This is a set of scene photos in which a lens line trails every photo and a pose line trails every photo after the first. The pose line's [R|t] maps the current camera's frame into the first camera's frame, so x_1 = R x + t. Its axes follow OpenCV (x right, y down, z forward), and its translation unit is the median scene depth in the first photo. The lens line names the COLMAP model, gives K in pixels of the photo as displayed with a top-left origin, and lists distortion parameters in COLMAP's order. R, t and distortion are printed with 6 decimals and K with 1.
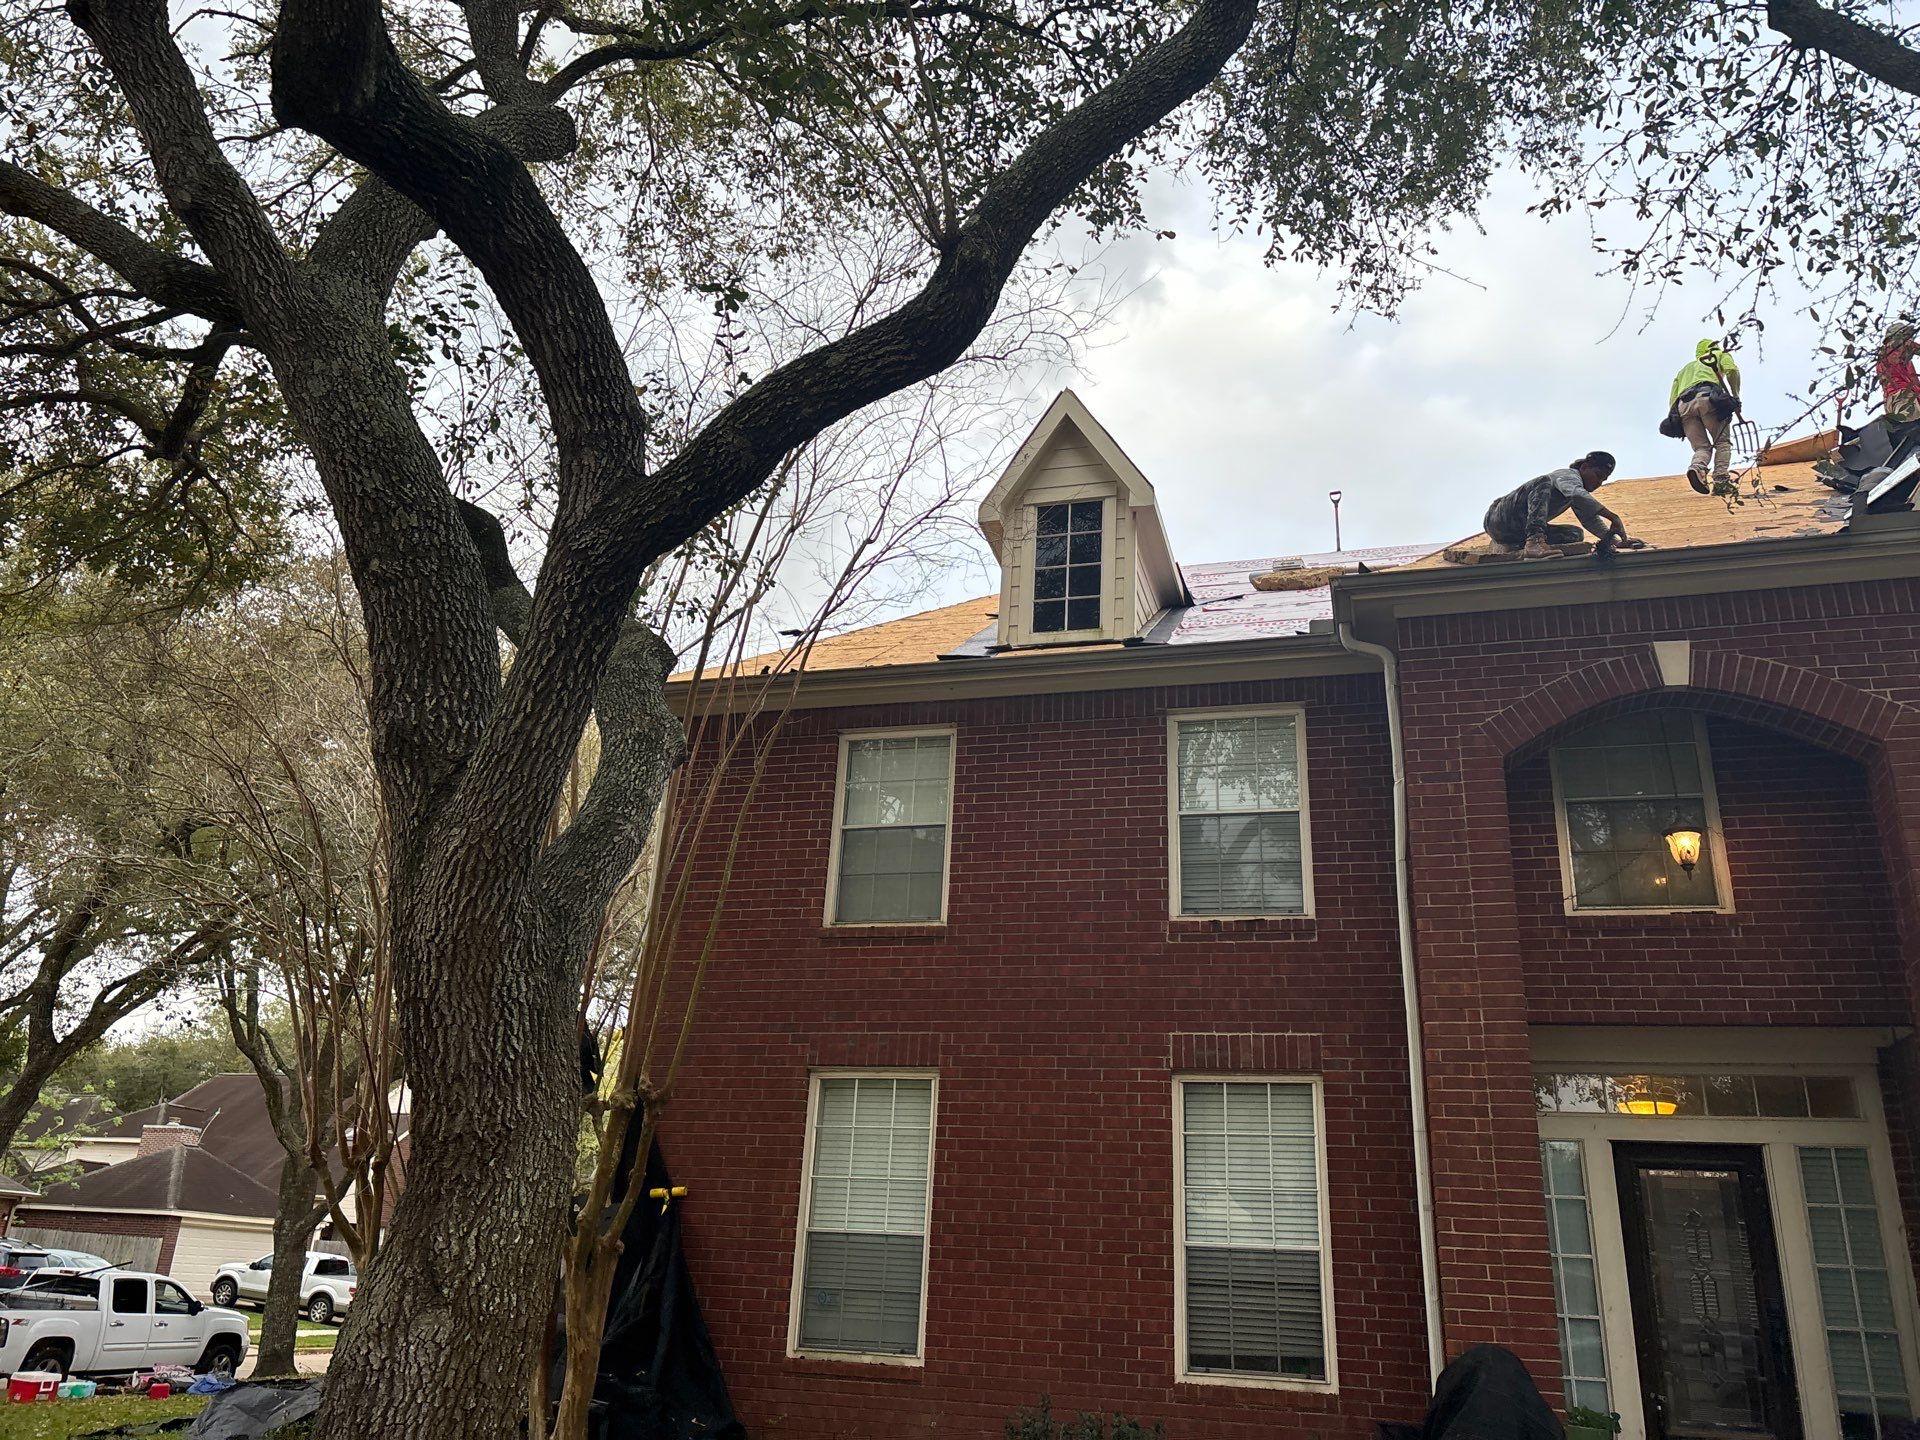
lens RADIAL K [[1456.9, 0, 961.6], [0, 1456.9, 703.1], [0, 0, 1]] dist [0.041560, -0.051434]
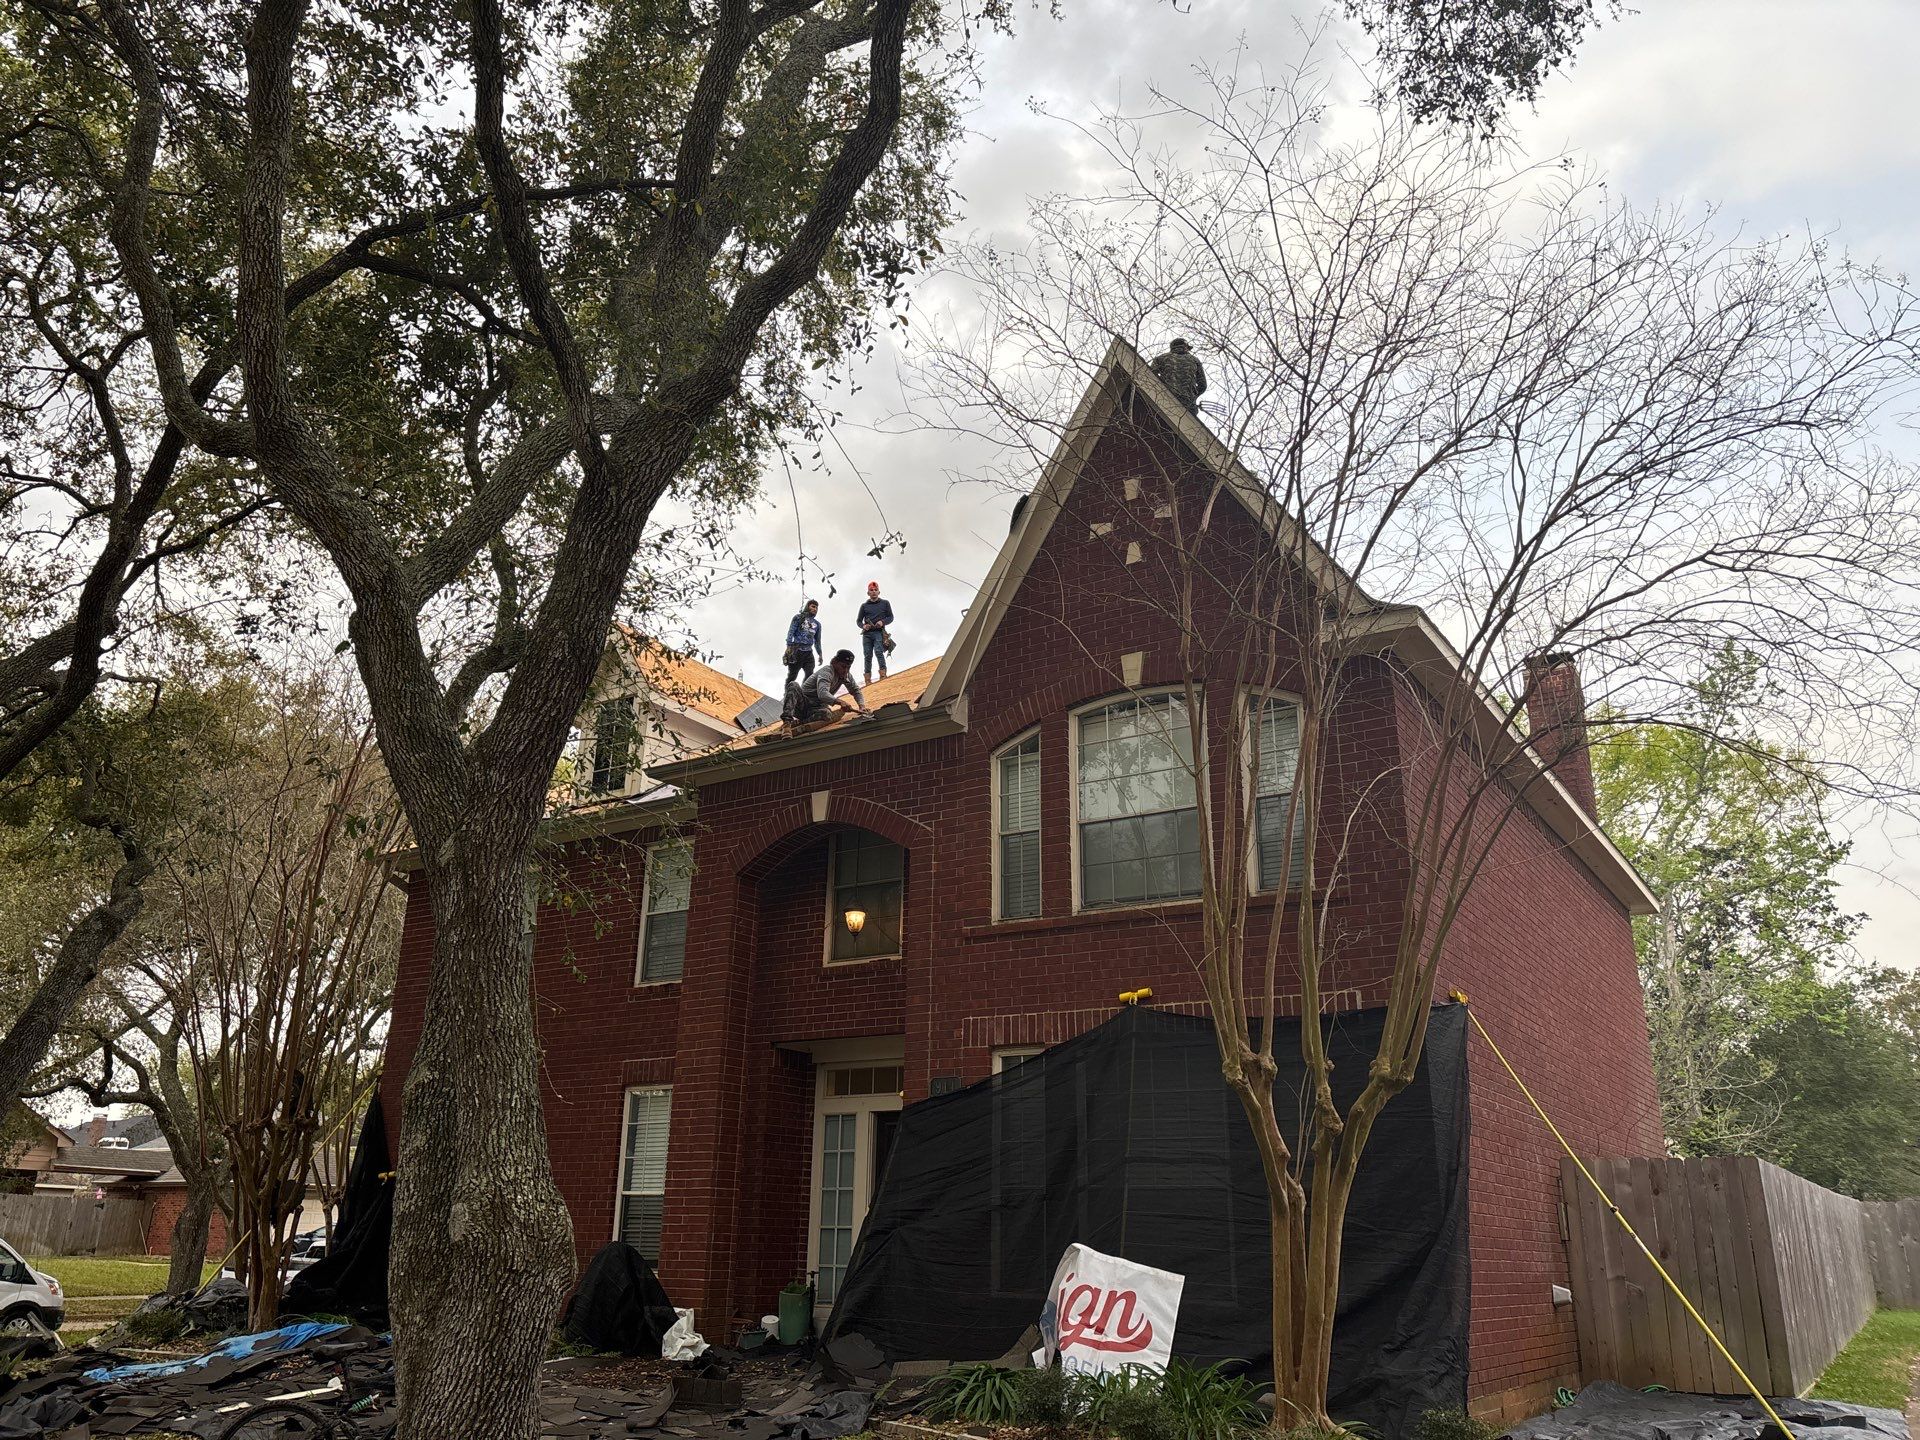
lens RADIAL K [[1456.9, 0, 948.7], [0, 1456.9, 703.1], [0, 0, 1]] dist [0.041560, -0.051434]
pose [[0.956267, -0.134633, -0.259667, 1.011436], [0.139746, 0.990187, 0.001246, -0.116049], [0.256951, -0.037479, 0.965697, -0.442682]]
